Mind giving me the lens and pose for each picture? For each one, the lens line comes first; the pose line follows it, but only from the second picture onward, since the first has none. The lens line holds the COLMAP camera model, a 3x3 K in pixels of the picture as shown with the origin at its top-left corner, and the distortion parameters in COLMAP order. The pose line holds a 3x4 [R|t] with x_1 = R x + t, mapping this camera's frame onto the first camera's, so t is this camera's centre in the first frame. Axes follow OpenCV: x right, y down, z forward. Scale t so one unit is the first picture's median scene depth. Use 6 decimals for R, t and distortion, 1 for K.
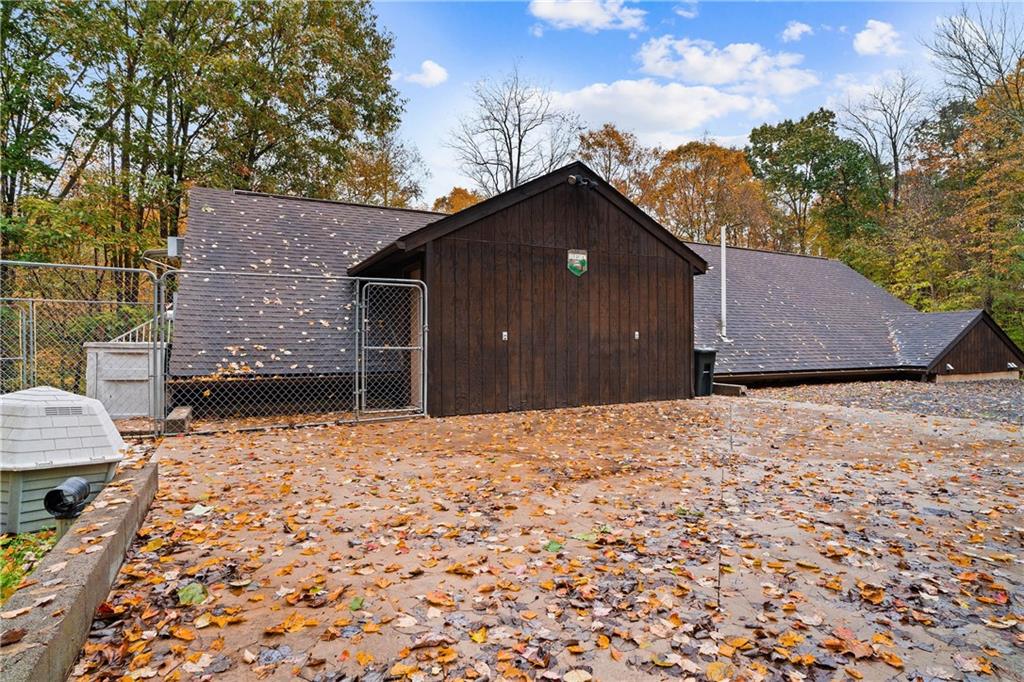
lens RADIAL K [[538.3, 0, 511.9], [0, 538.3, 330.0], [0, 0, 1]] dist [-0.051754, 0.025346]
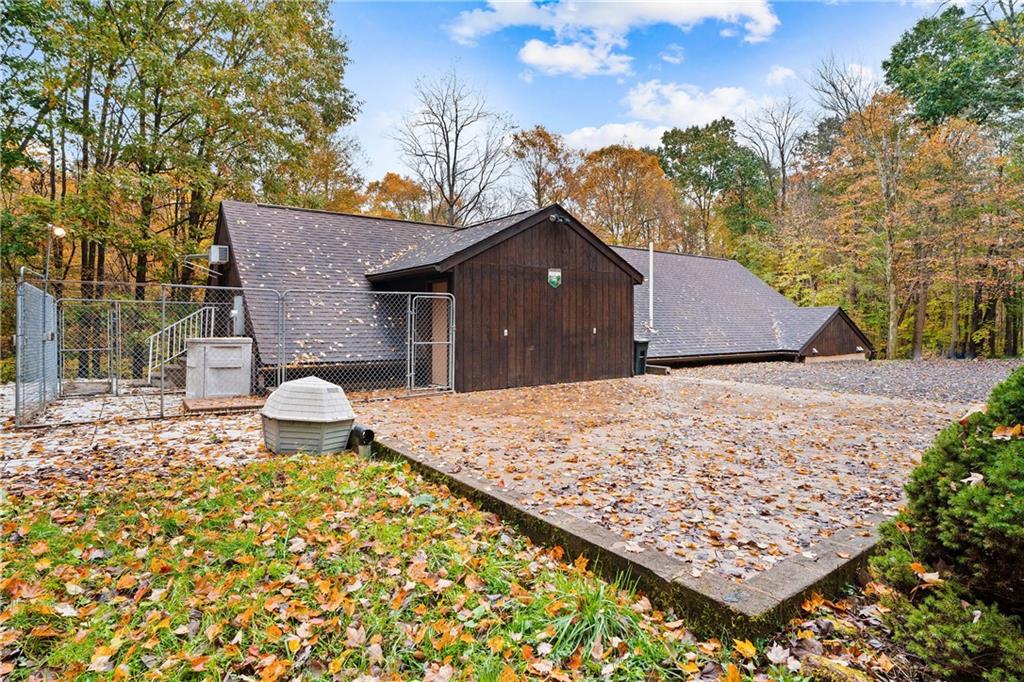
lens RADIAL K [[506.8, 0, 509.9], [0, 506.8, 306.2], [0, 0, 1]] dist [-0.037005, 0.000474]
pose [[0.991587, 0.009569, 0.129090, -0.122093], [-0.008281, 0.999910, -0.010510, -0.030965], [-0.129179, 0.009353, 0.991577, -0.203162]]
